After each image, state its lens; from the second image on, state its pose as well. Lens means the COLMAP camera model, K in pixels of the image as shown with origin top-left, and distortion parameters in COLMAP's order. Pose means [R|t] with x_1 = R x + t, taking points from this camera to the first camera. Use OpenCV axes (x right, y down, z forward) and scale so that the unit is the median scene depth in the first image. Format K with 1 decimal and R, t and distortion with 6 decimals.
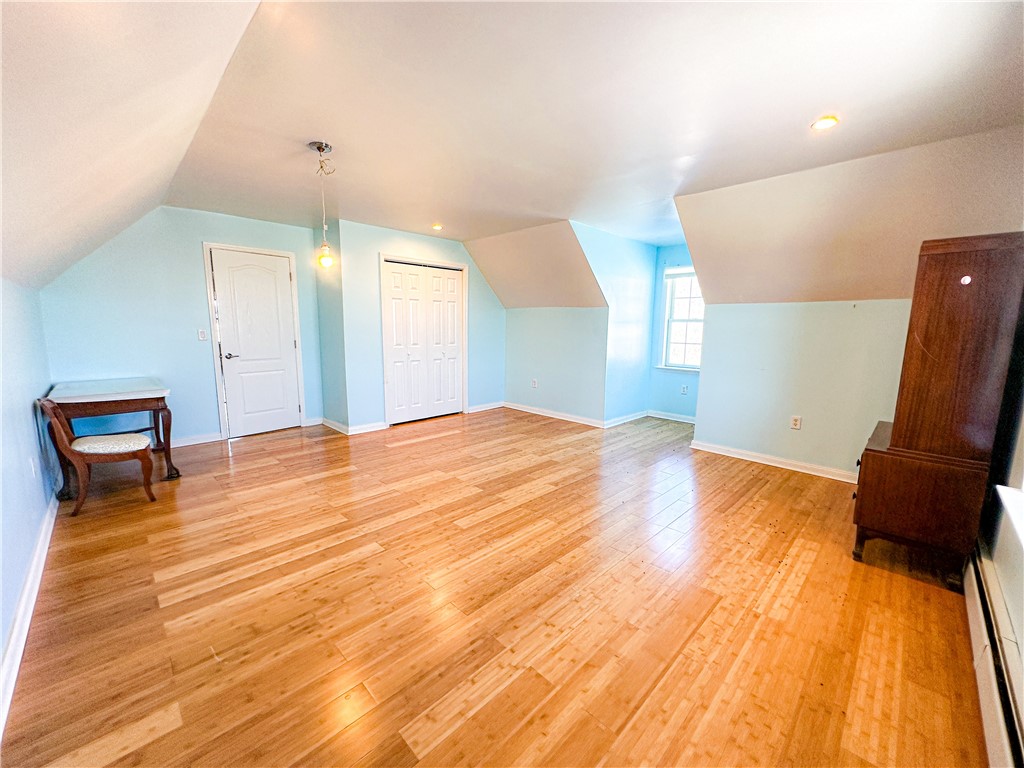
lens RADIAL K [[407.7, 0, 507.8], [0, 407.7, 379.5], [0, 0, 1]] dist [-0.002369, 0.000253]
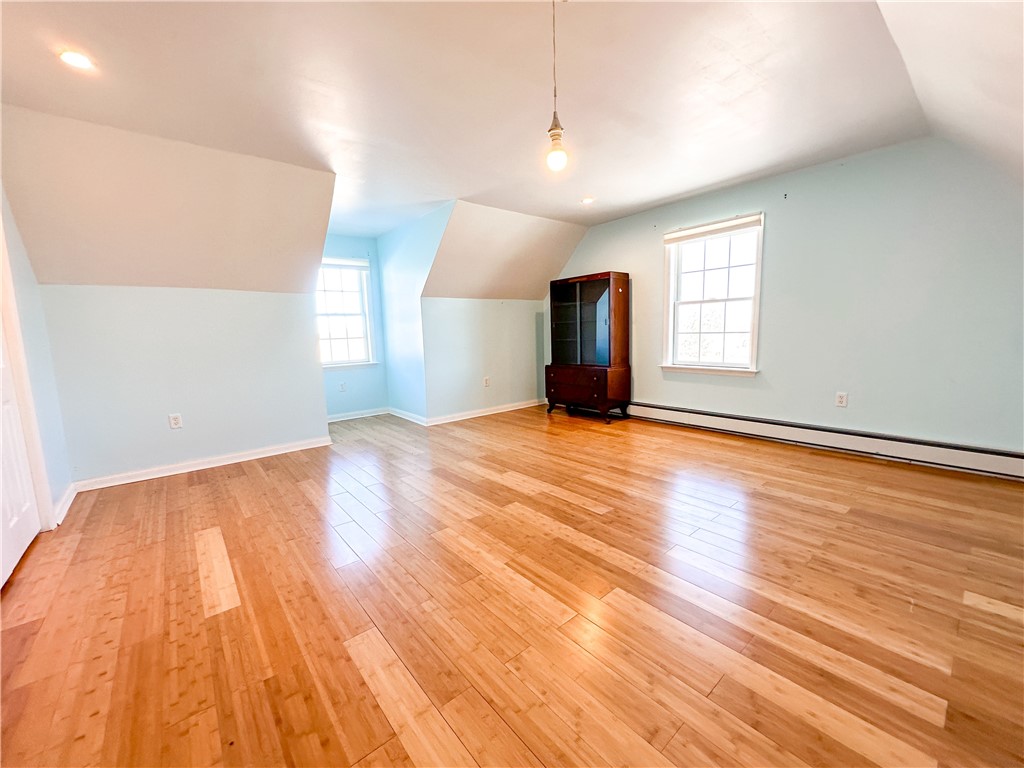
lens RADIAL K [[407.7, 0, 513.7], [0, 407.7, 383.0], [0, 0, 1]] dist [-0.002369, 0.000253]
pose [[0.079732, -0.144068, 0.986350, -1.018143], [0.161739, 0.978258, 0.129812, -0.090315], [-0.983607, 0.149181, 0.101300, 1.061601]]
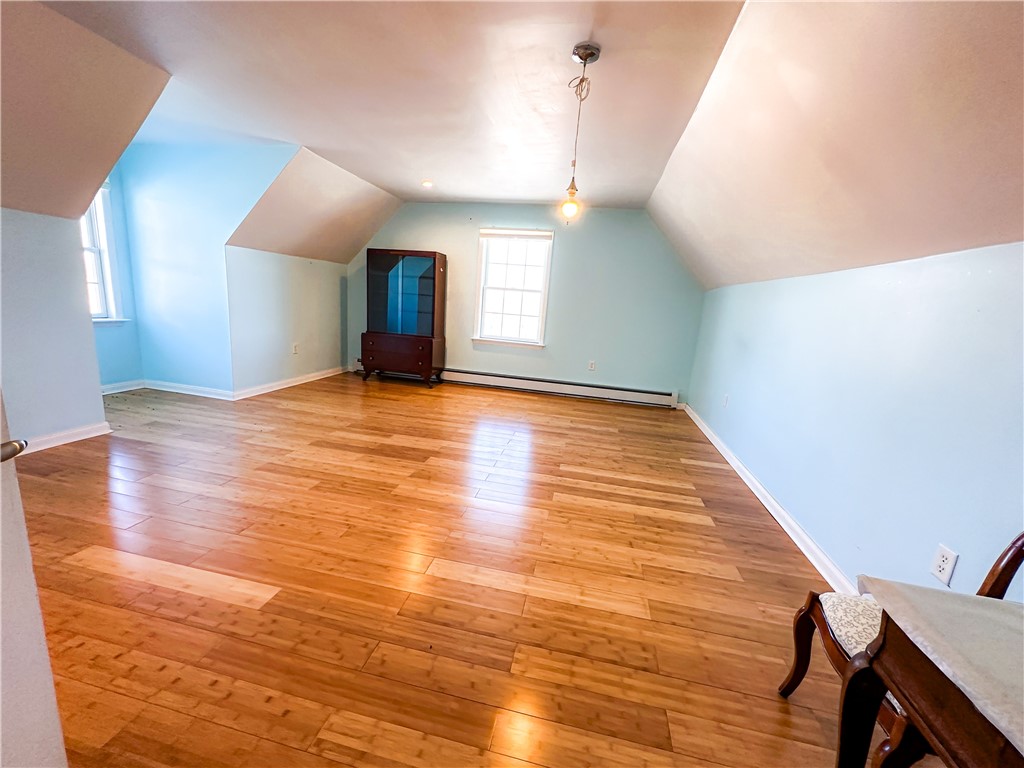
lens RADIAL K [[407.7, 0, 509.4], [0, 407.7, 384.0], [0, 0, 1]] dist [-0.002369, 0.000253]
pose [[-0.550312, -0.221919, 0.804928, -1.092380], [0.028907, 0.958391, 0.283992, -0.200182], [-0.834458, 0.179552, -0.520999, 1.585012]]
